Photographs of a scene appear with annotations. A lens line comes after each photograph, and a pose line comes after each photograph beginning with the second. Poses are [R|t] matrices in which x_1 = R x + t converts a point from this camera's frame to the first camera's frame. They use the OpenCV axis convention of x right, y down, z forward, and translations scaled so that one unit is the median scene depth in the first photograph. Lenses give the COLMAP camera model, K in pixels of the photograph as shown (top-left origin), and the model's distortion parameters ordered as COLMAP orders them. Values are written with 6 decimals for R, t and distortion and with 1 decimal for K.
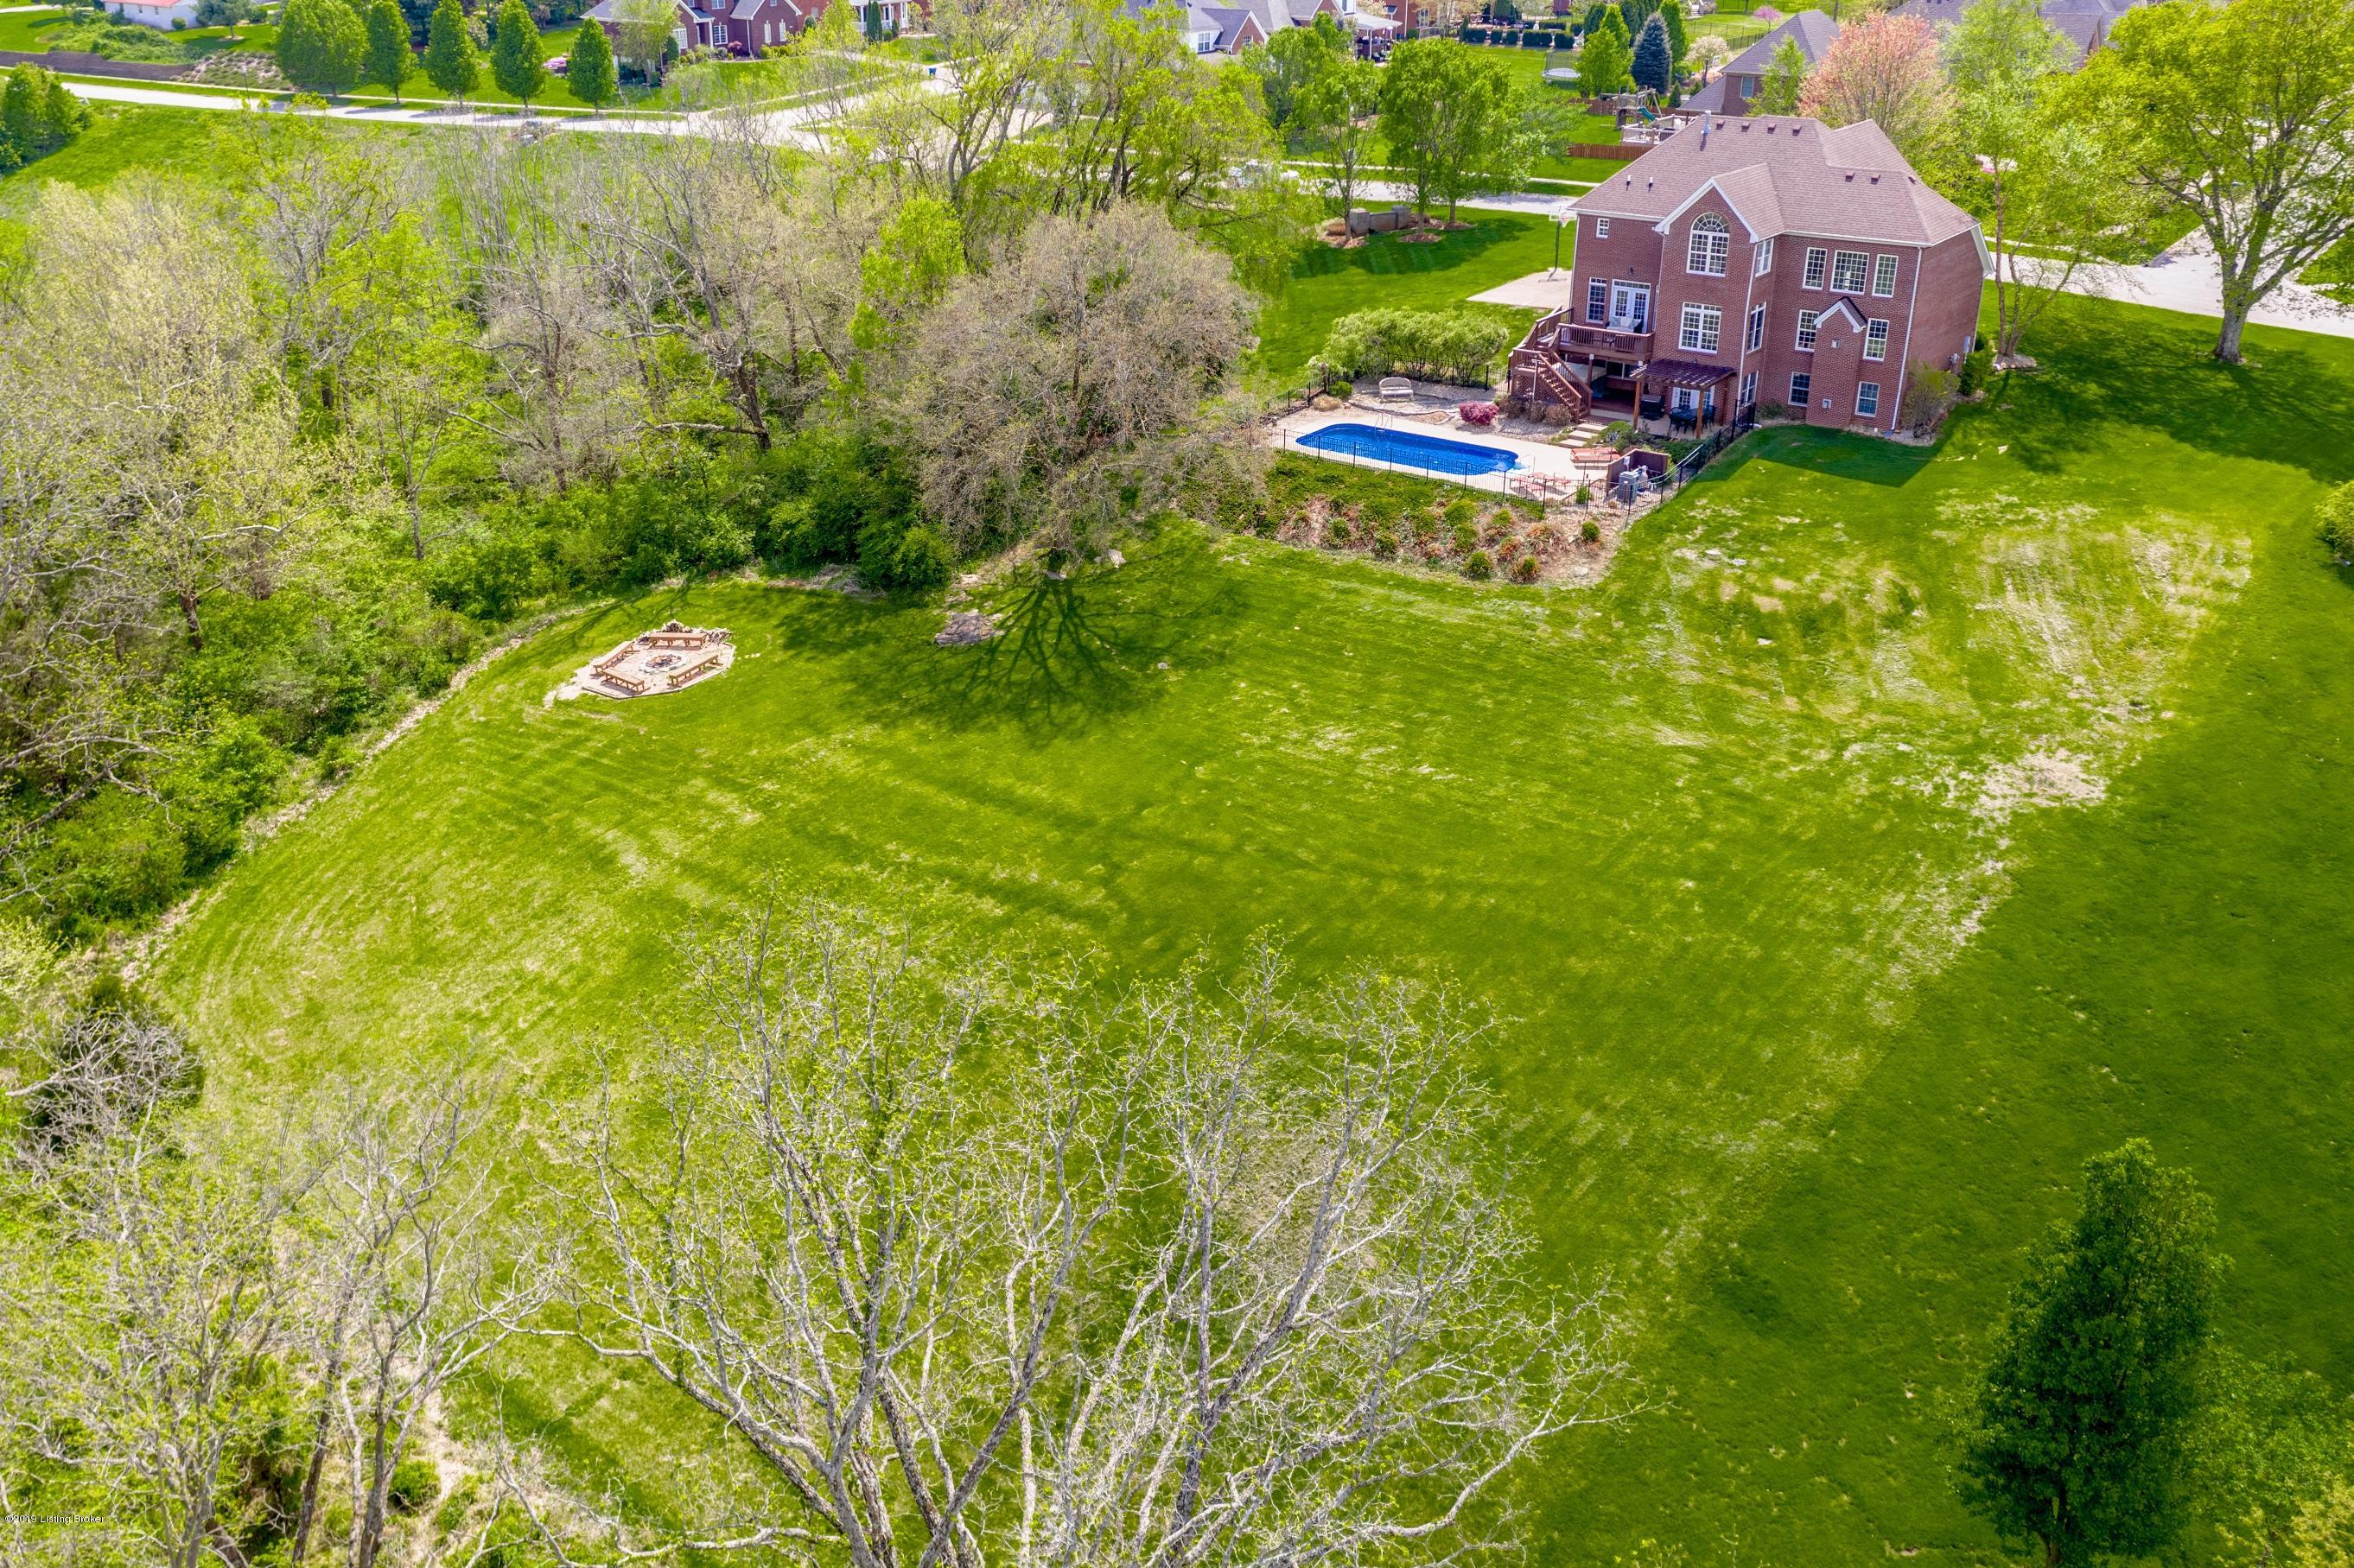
lens RADIAL K [[1853.3, 0, 1167.4], [0, 1853.3, 775.1], [0, 0, 1]] dist [0.001069, 0.021103]
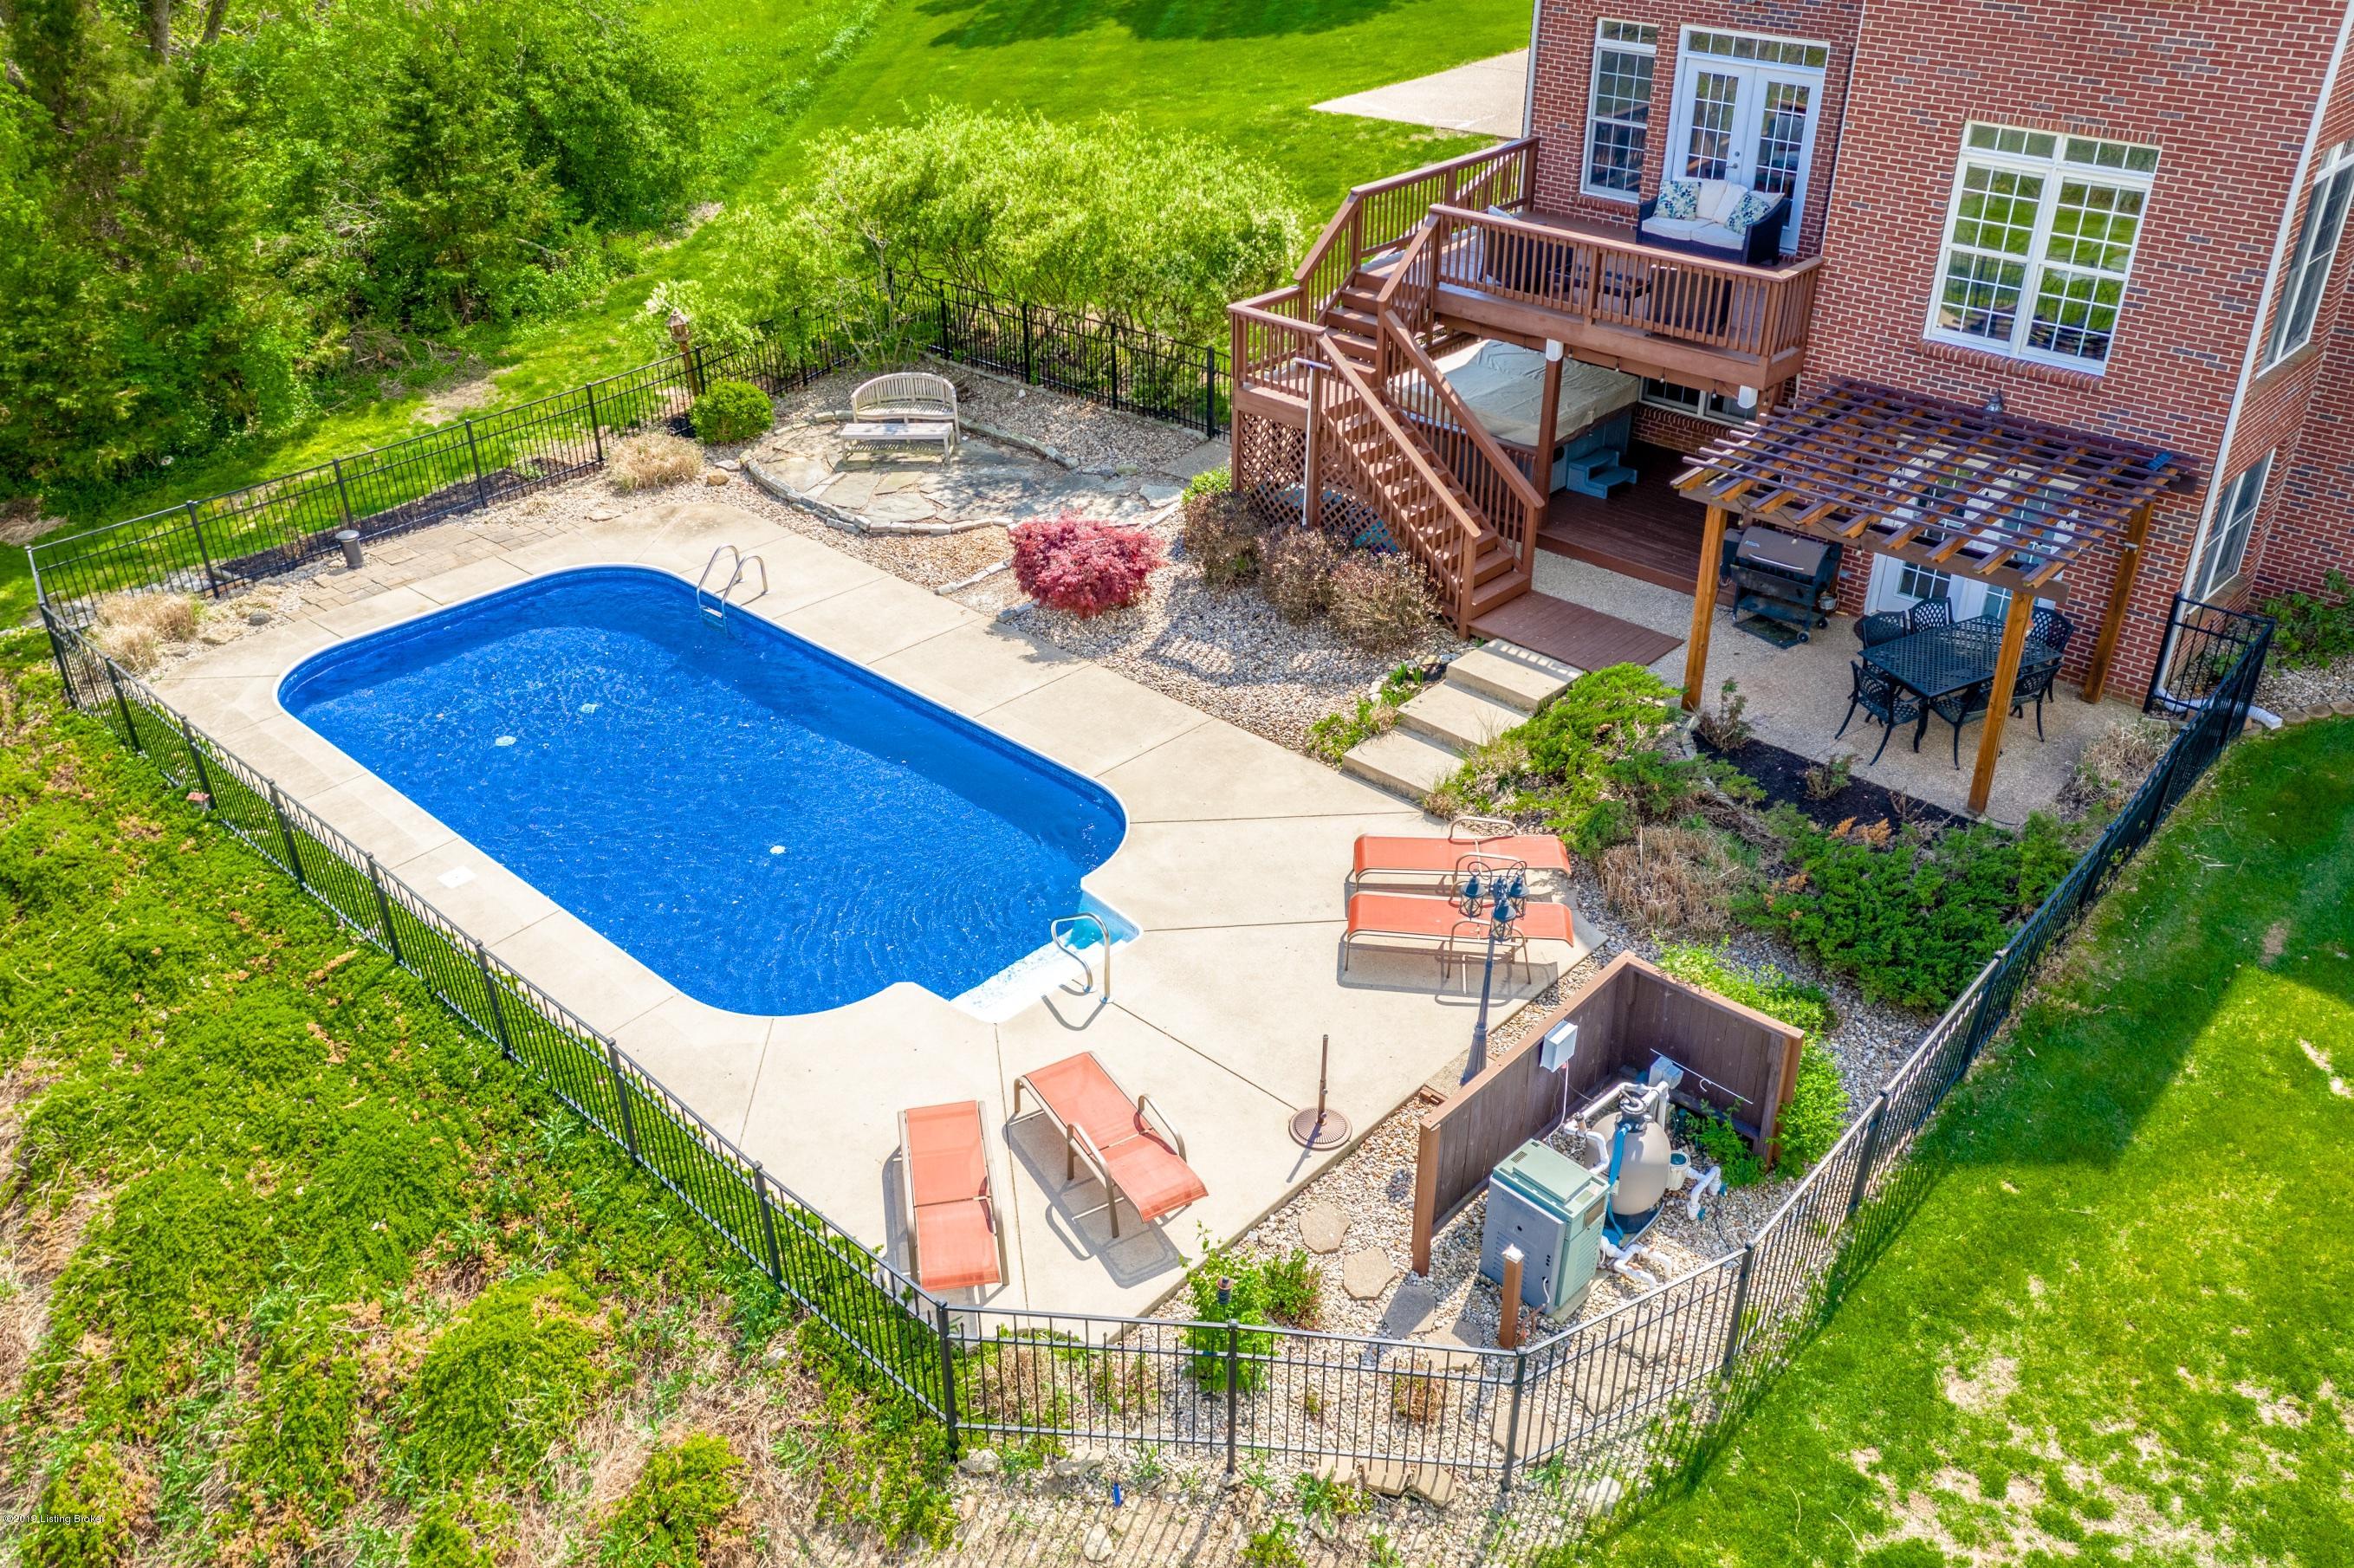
lens RADIAL K [[1853.5, 0, 1181.3], [0, 1853.5, 825.2], [0, 0, 1]] dist [0.001069, 0.021103]
pose [[0.994527, 0.054084, -0.089396, 0.208168], [-0.043236, 0.991939, 0.119113, -0.193098], [0.095118, -0.114596, 0.988848, 0.757137]]
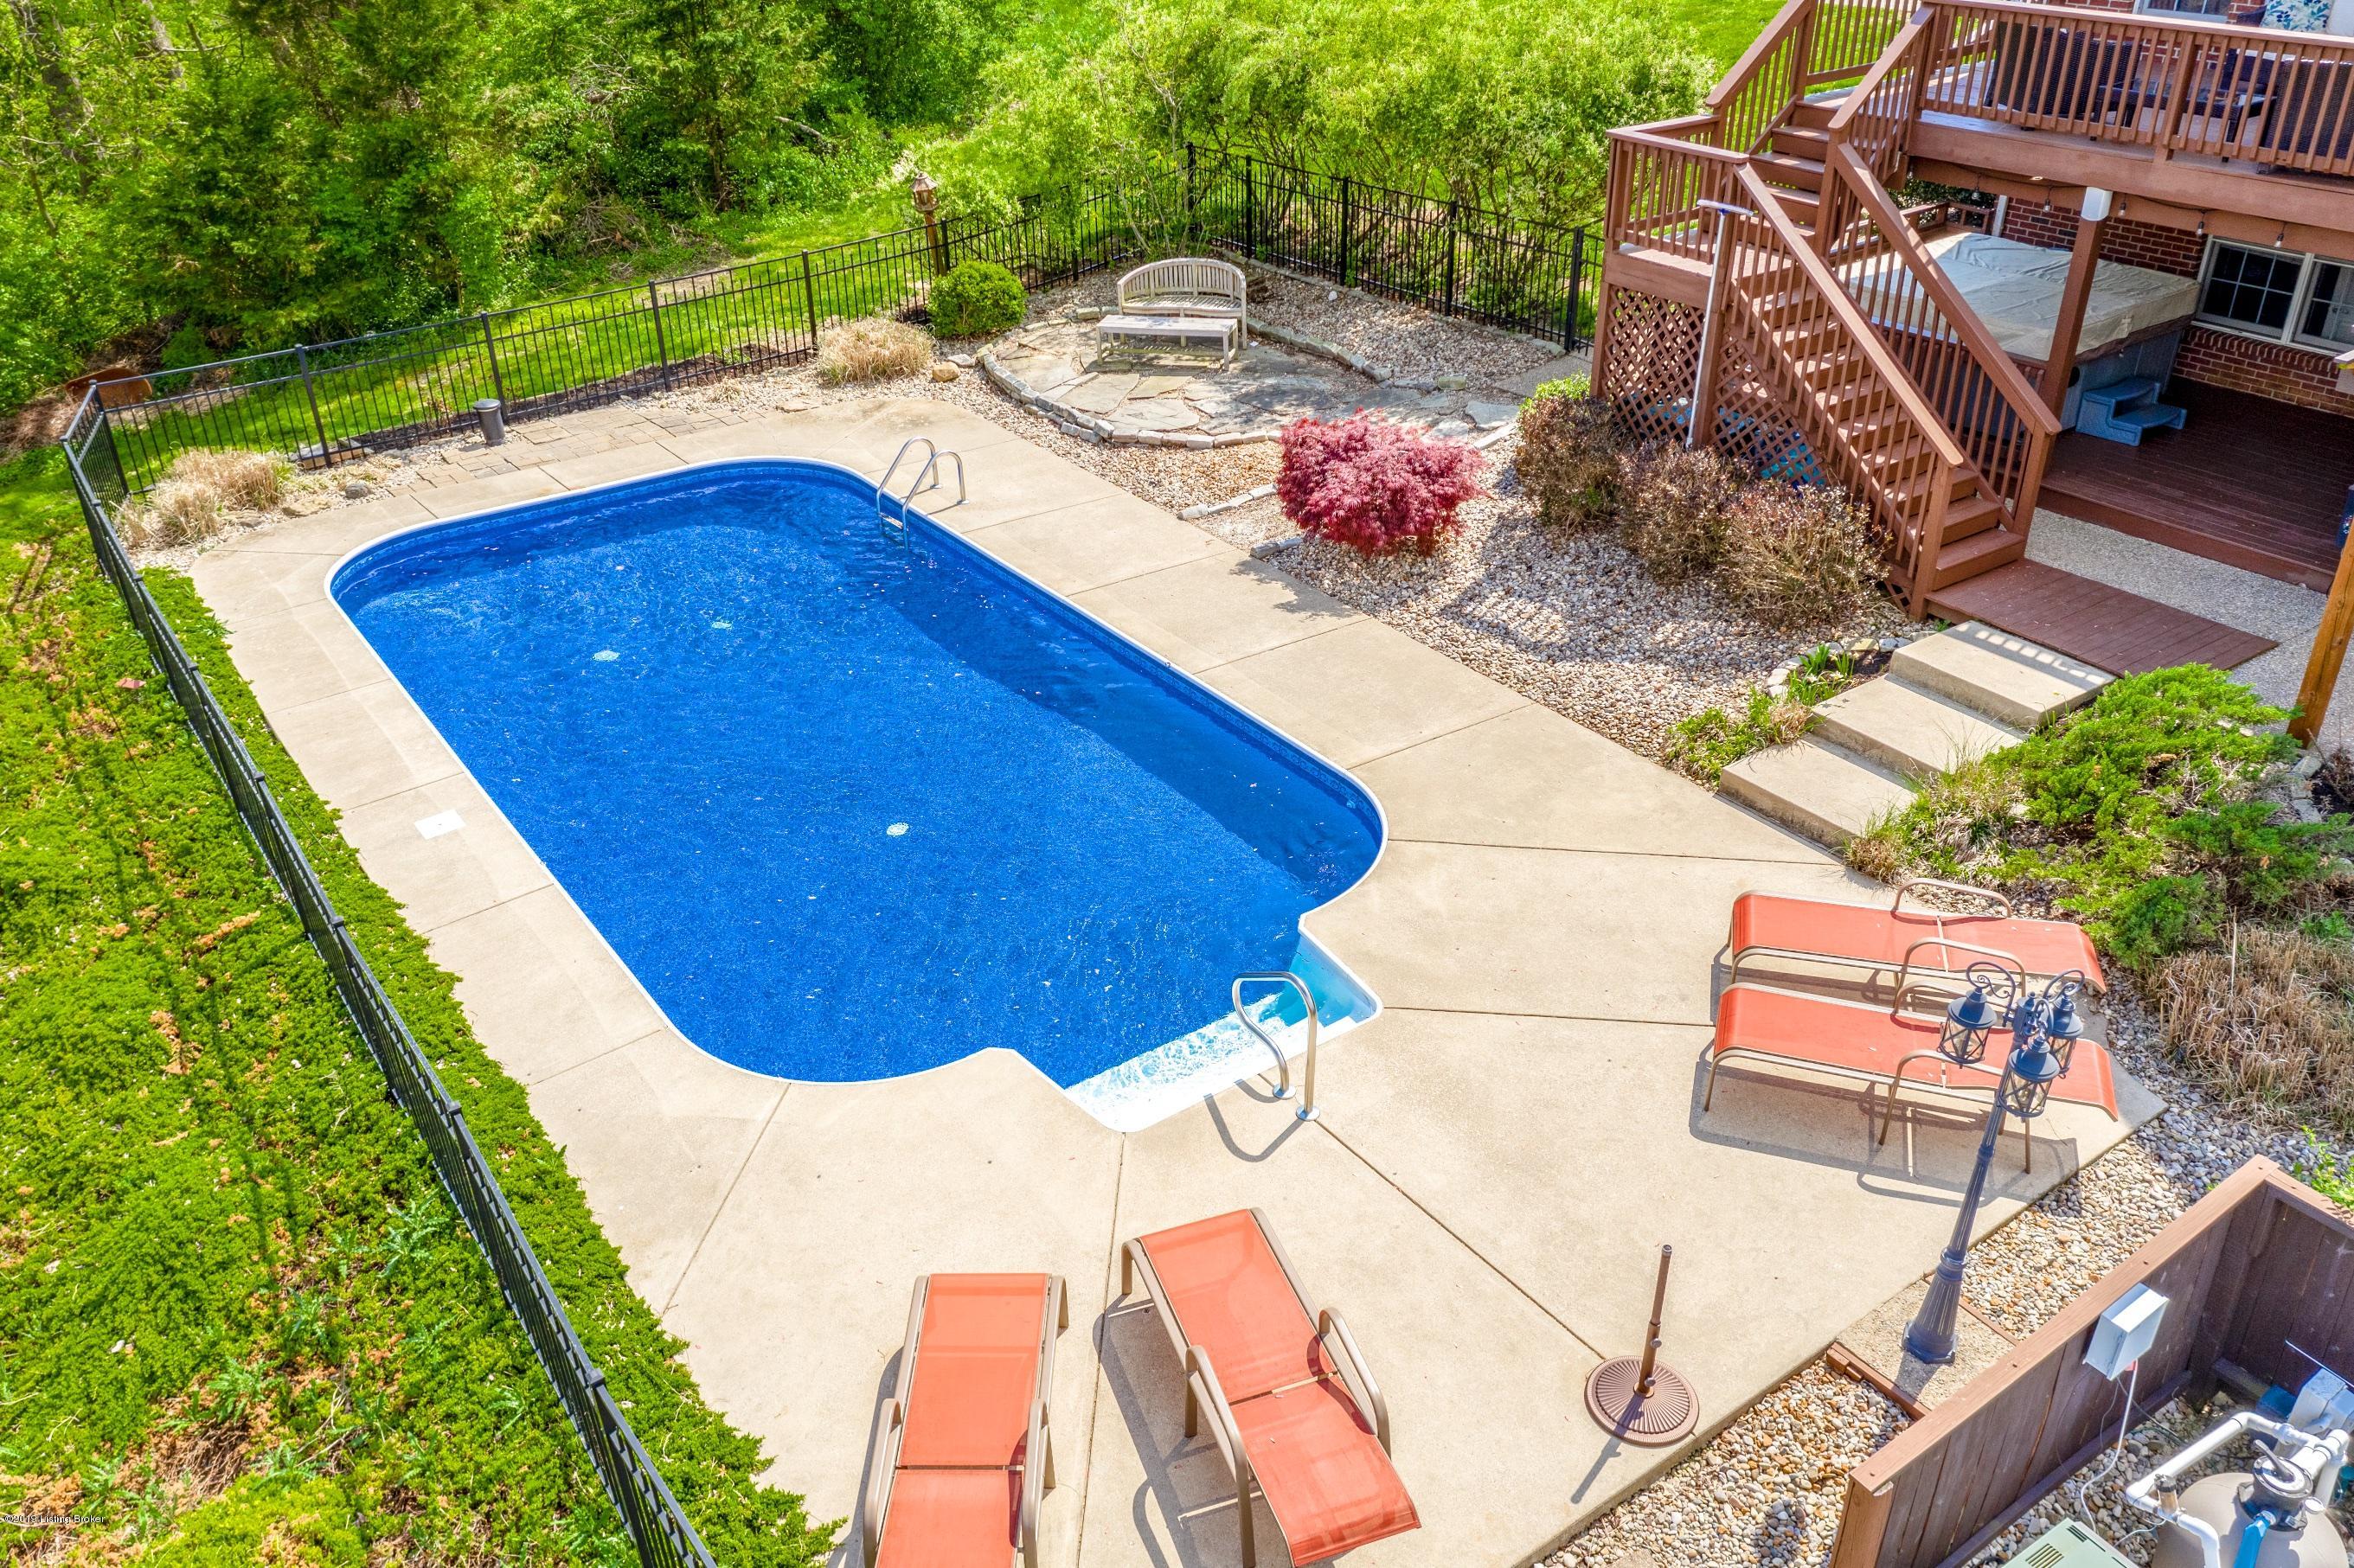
lens RADIAL K [[1853.3, 0, 1180.5], [0, 1853.3, 809.7], [0, 0, 1]] dist [0.001069, 0.021103]
pose [[0.954079, 0.142972, -0.263233, 0.205266], [-0.116755, 0.986739, 0.112760, -0.184206], [0.275864, -0.076849, 0.958120, 0.826222]]
